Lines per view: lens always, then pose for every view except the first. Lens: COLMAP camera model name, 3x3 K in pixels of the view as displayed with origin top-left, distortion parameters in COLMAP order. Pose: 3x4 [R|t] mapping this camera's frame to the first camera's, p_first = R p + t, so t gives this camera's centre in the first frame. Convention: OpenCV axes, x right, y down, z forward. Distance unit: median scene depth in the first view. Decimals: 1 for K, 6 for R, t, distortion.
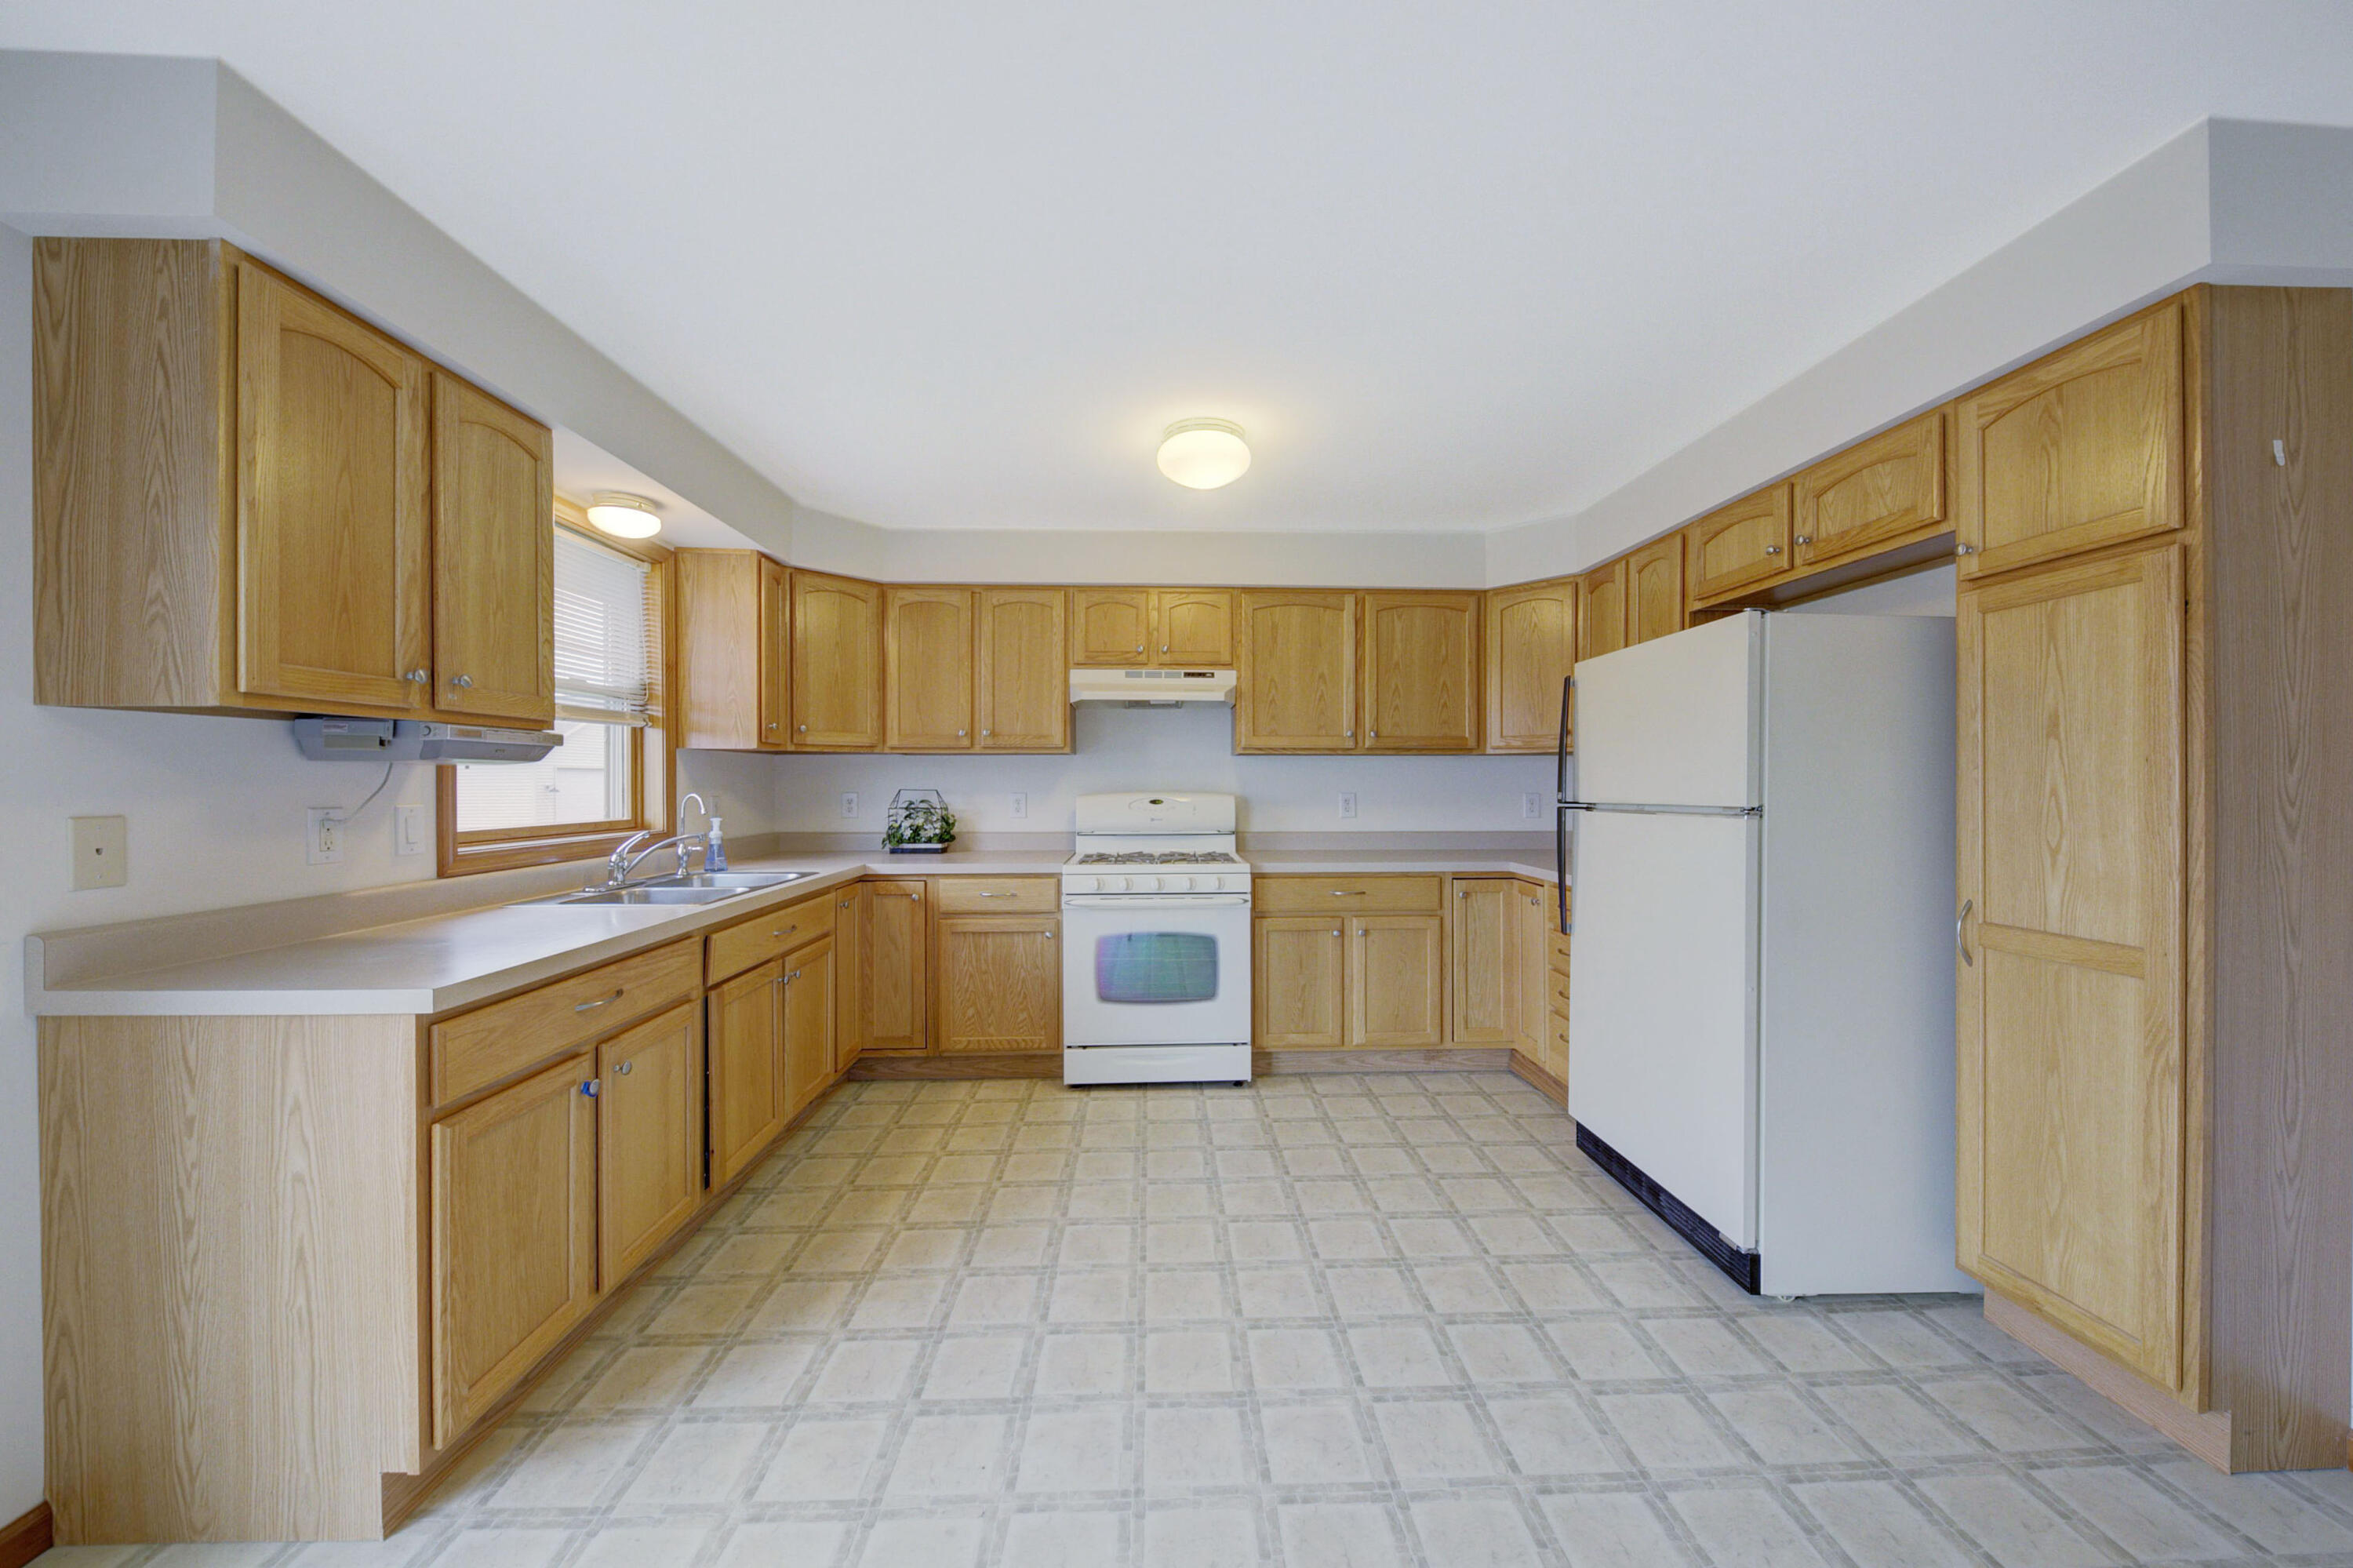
lens RADIAL K [[823.6, 0, 1184.0], [0, 823.6, 783.6], [0, 0, 1]] dist [0.001882, -0.003067]
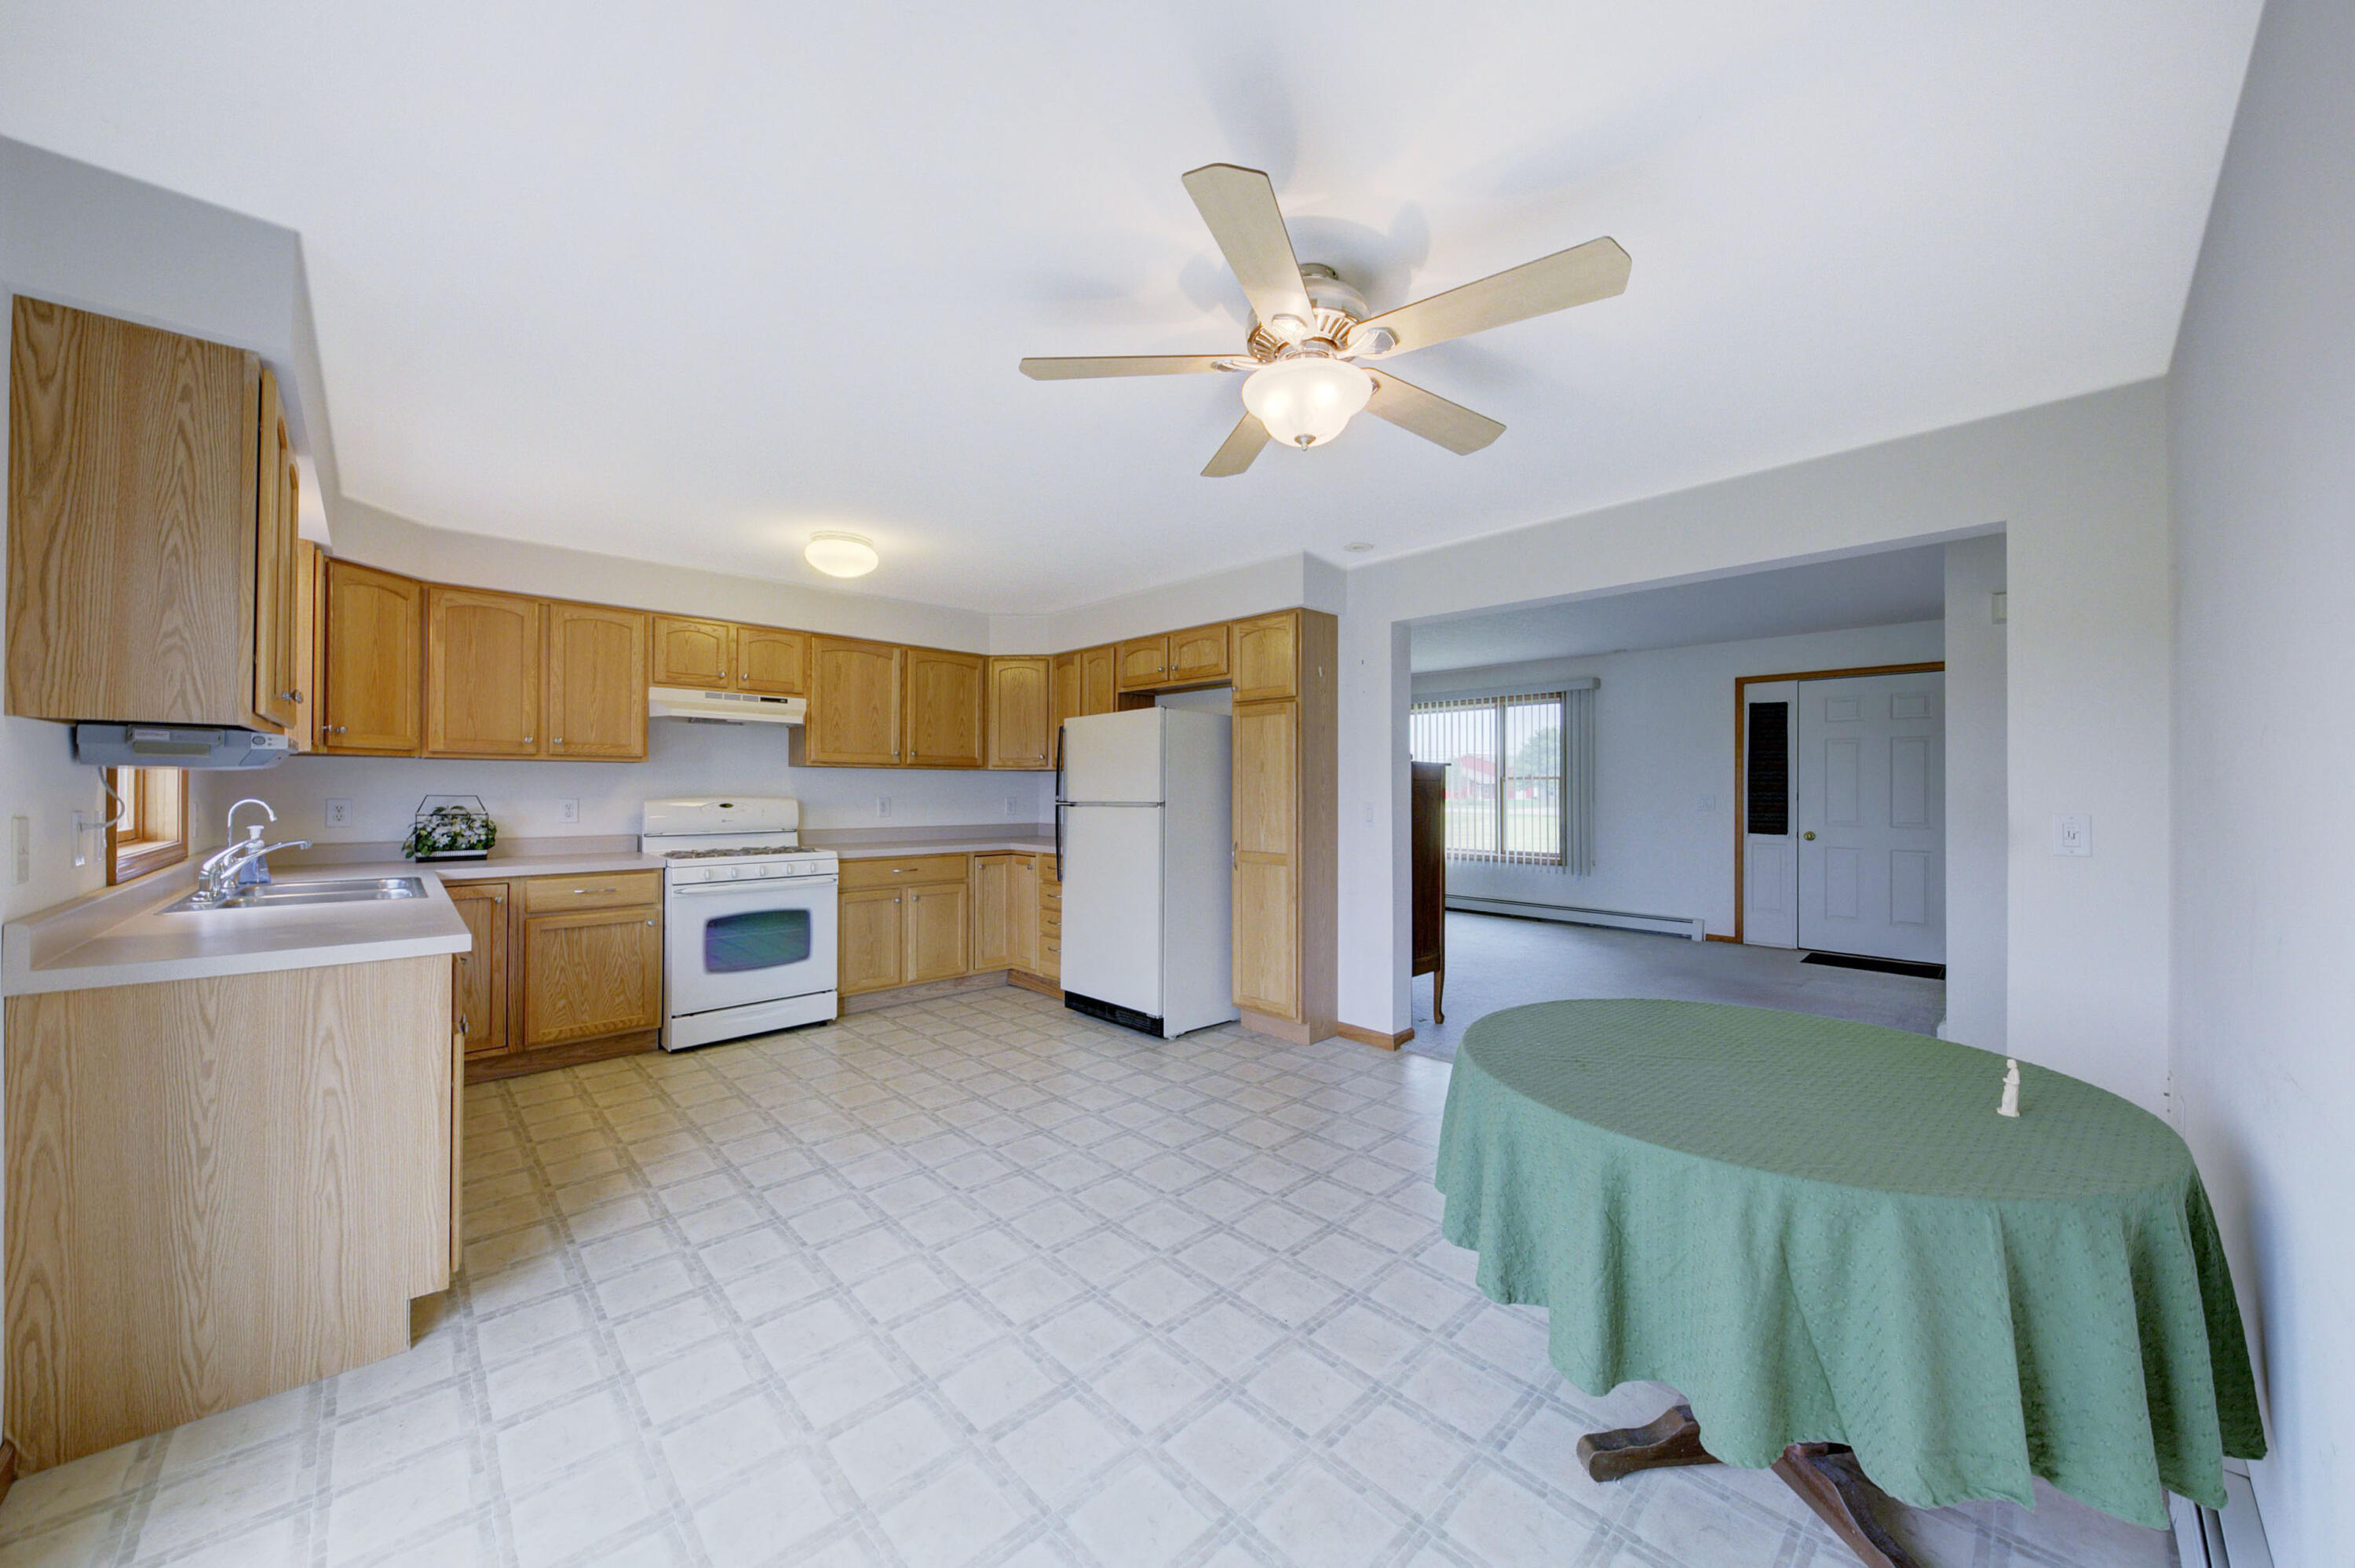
lens RADIAL K [[835.5, 0, 1185.2], [0, 835.5, 785.3], [0, 0, 1]] dist [0.025949, -0.009664]
pose [[0.750592, 0.006295, 0.660736, -0.395690], [-0.001847, 0.999971, -0.007430, 0.001534], [-0.660764, 0.004357, 0.750581, -0.373087]]
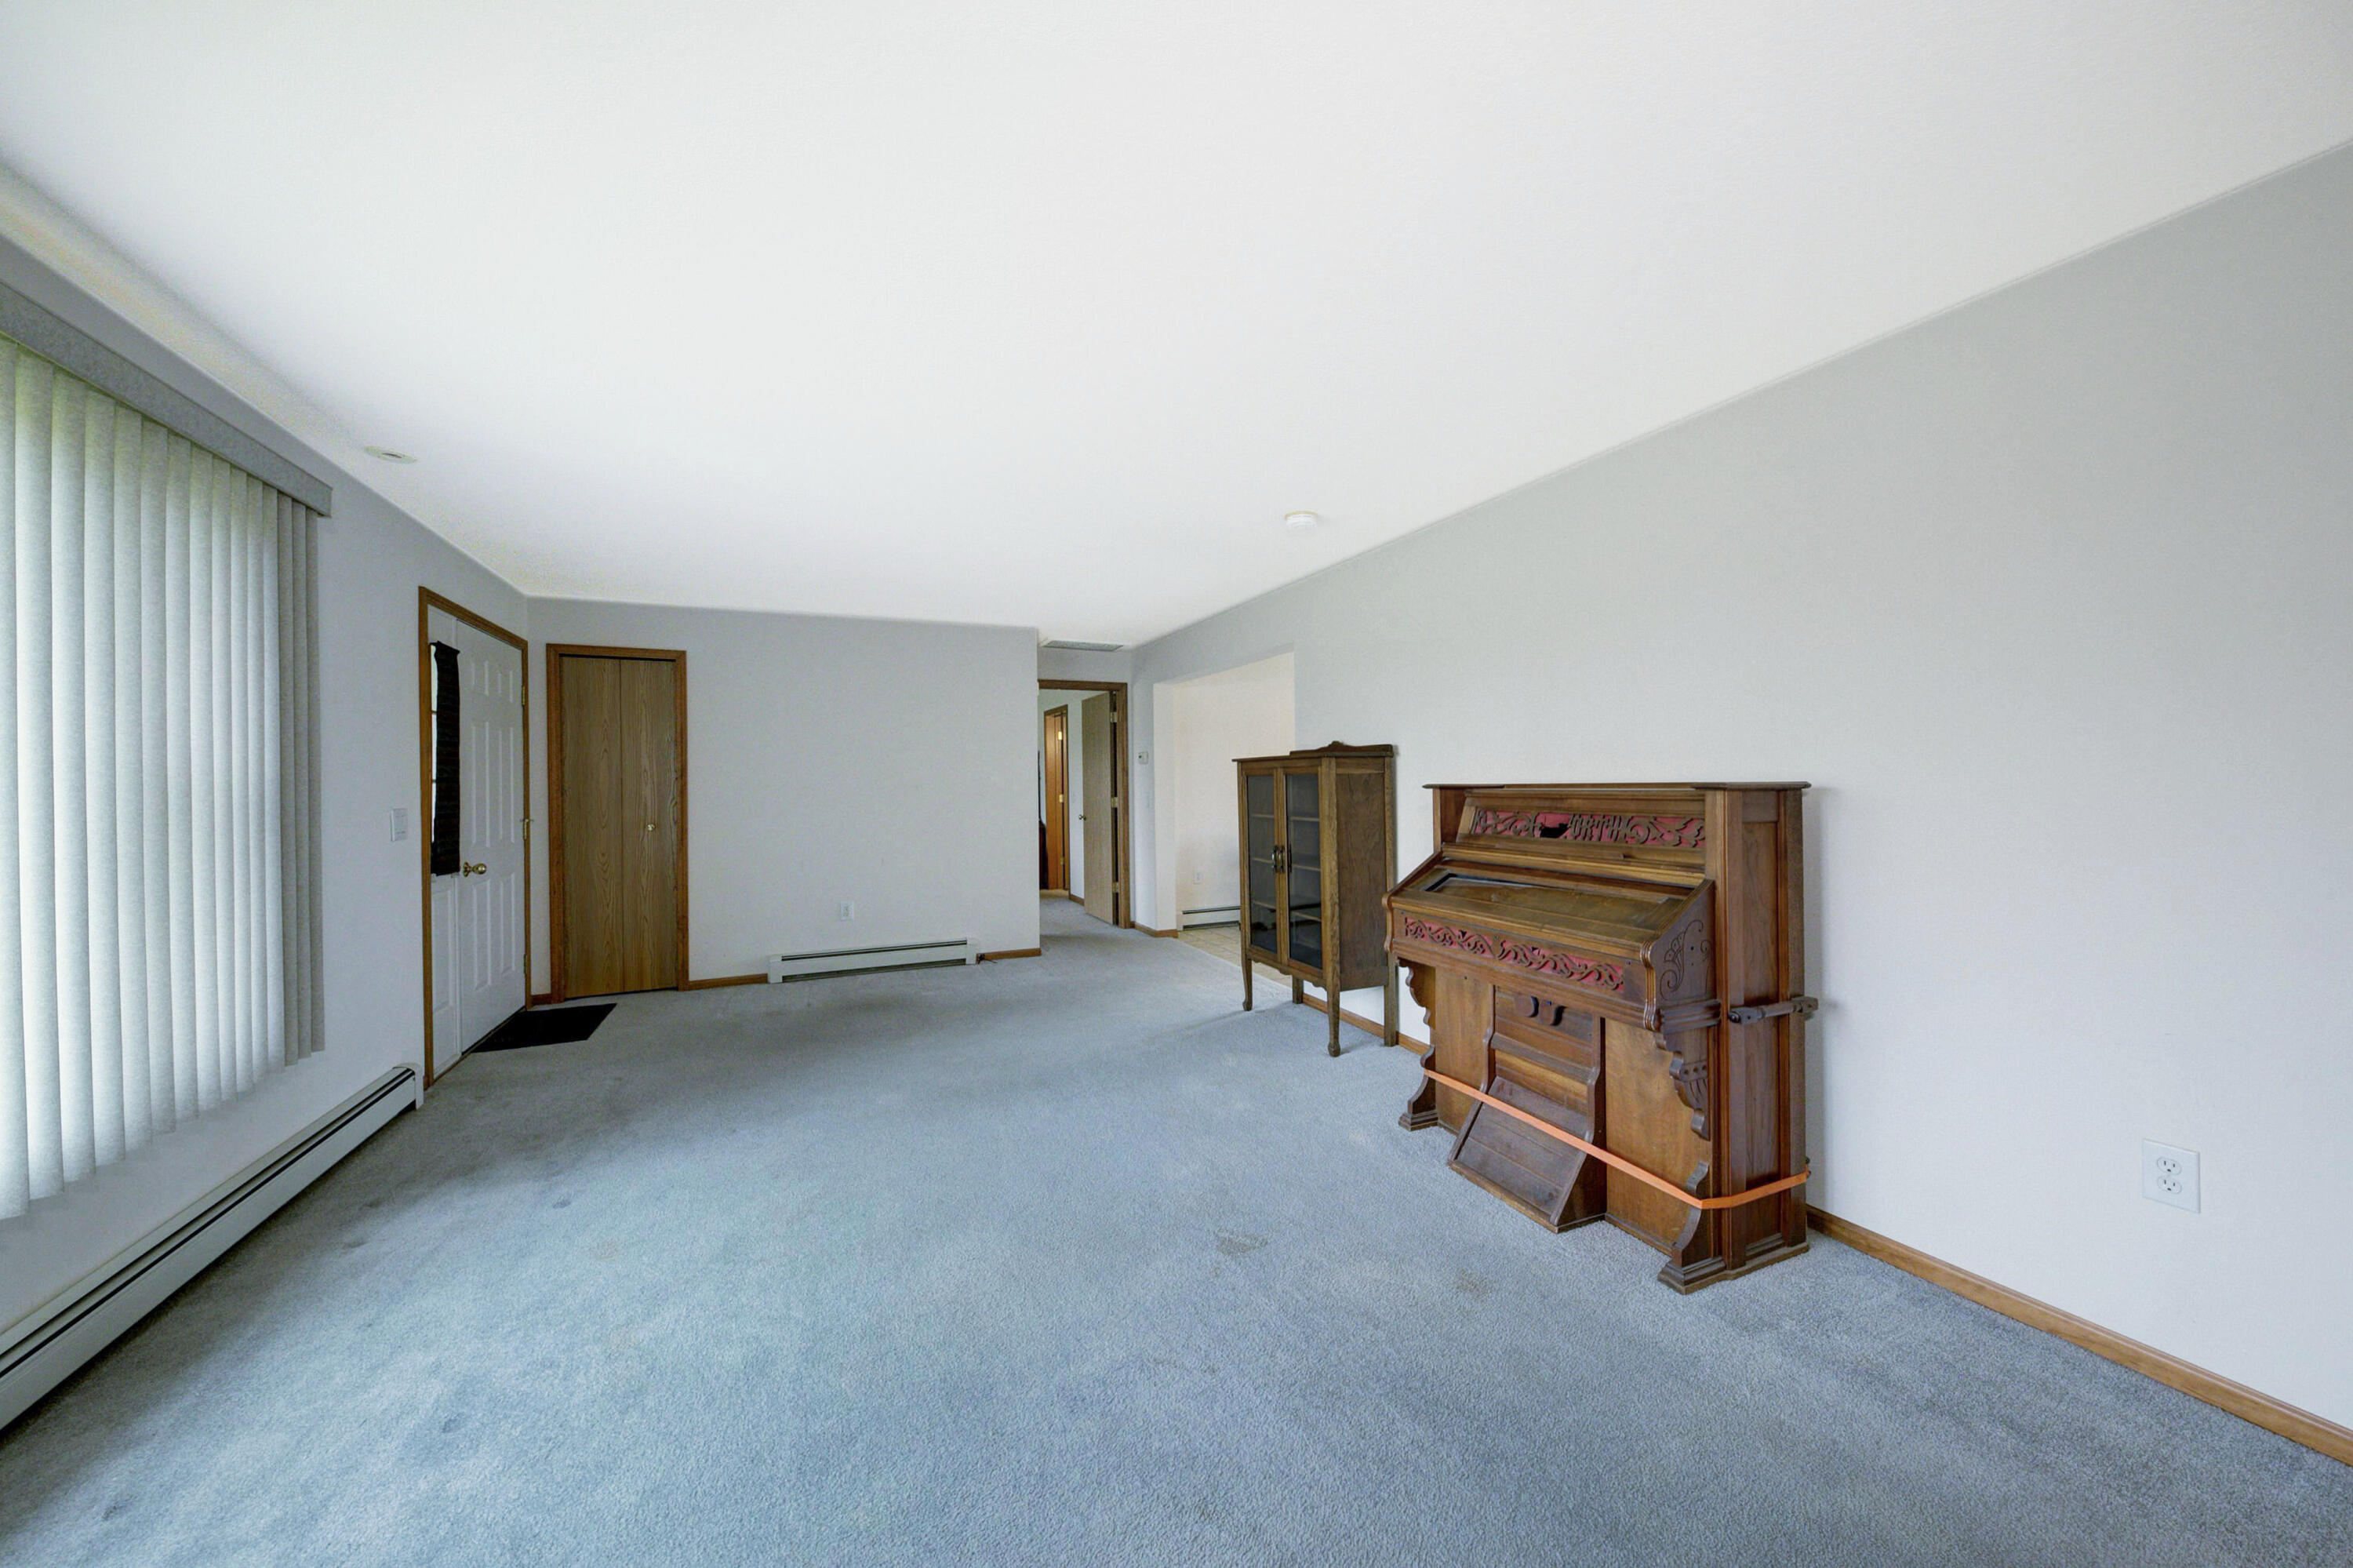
lens RADIAL K [[805.7, 0, 1184.4], [0, 805.7, 781.8], [0, 0, 1]] dist [0.010769, -0.007938]
pose [[-0.927088, 0.016660, -0.374472, 1.413691], [0.015974, 0.999860, 0.004936, -0.014259], [0.374502, -0.001406, -0.927225, 1.594328]]
